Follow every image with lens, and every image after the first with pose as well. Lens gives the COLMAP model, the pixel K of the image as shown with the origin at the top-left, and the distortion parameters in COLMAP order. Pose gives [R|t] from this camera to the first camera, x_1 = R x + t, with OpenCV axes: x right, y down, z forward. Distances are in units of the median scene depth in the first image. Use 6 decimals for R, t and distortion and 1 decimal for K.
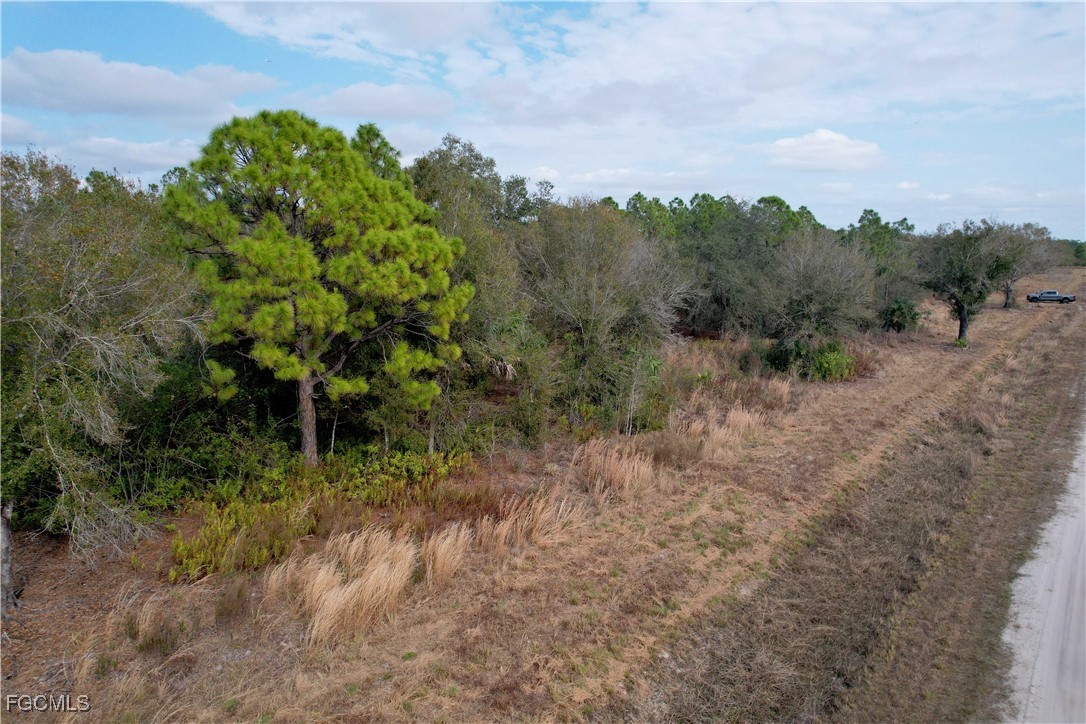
lens RADIAL K [[663.0, 0, 543.5], [0, 663.0, 369.1], [0, 0, 1]] dist [-0.061004, -0.000330]
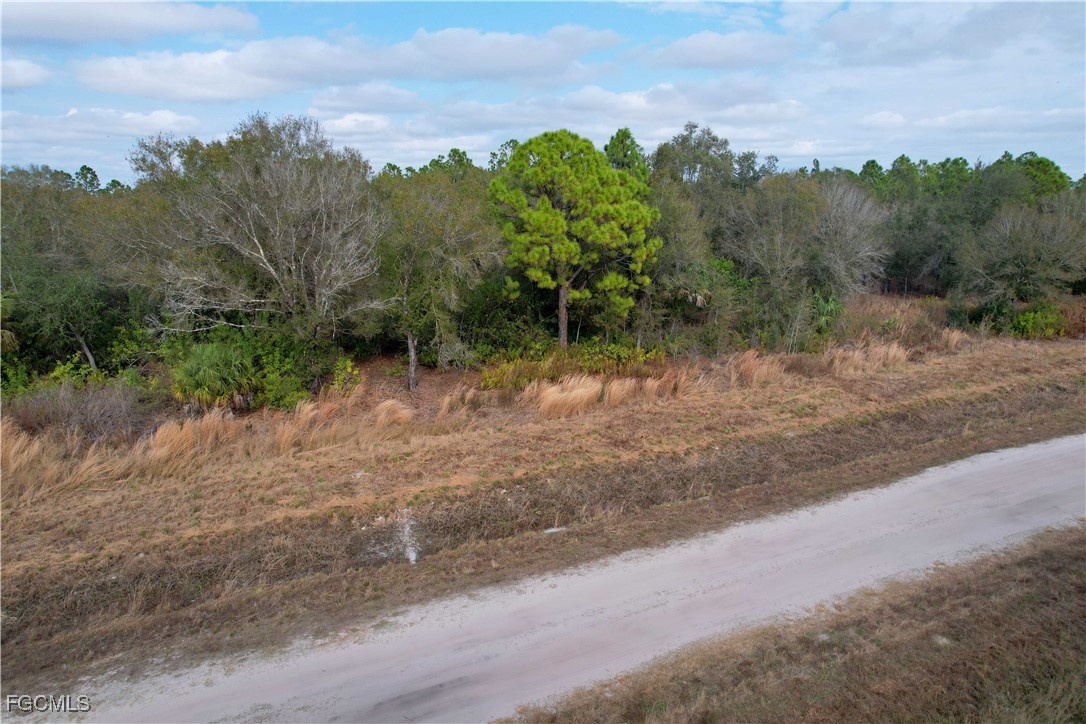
lens RADIAL K [[694.3, 0, 549.1], [0, 694.3, 379.6], [0, 0, 1]] dist [-0.085401, 0.078531]
pose [[0.899654, 0.098915, -0.425251, 0.417901], [-0.067782, 0.993832, 0.087770, 0.086990], [0.431310, -0.050138, 0.900810, -0.667882]]
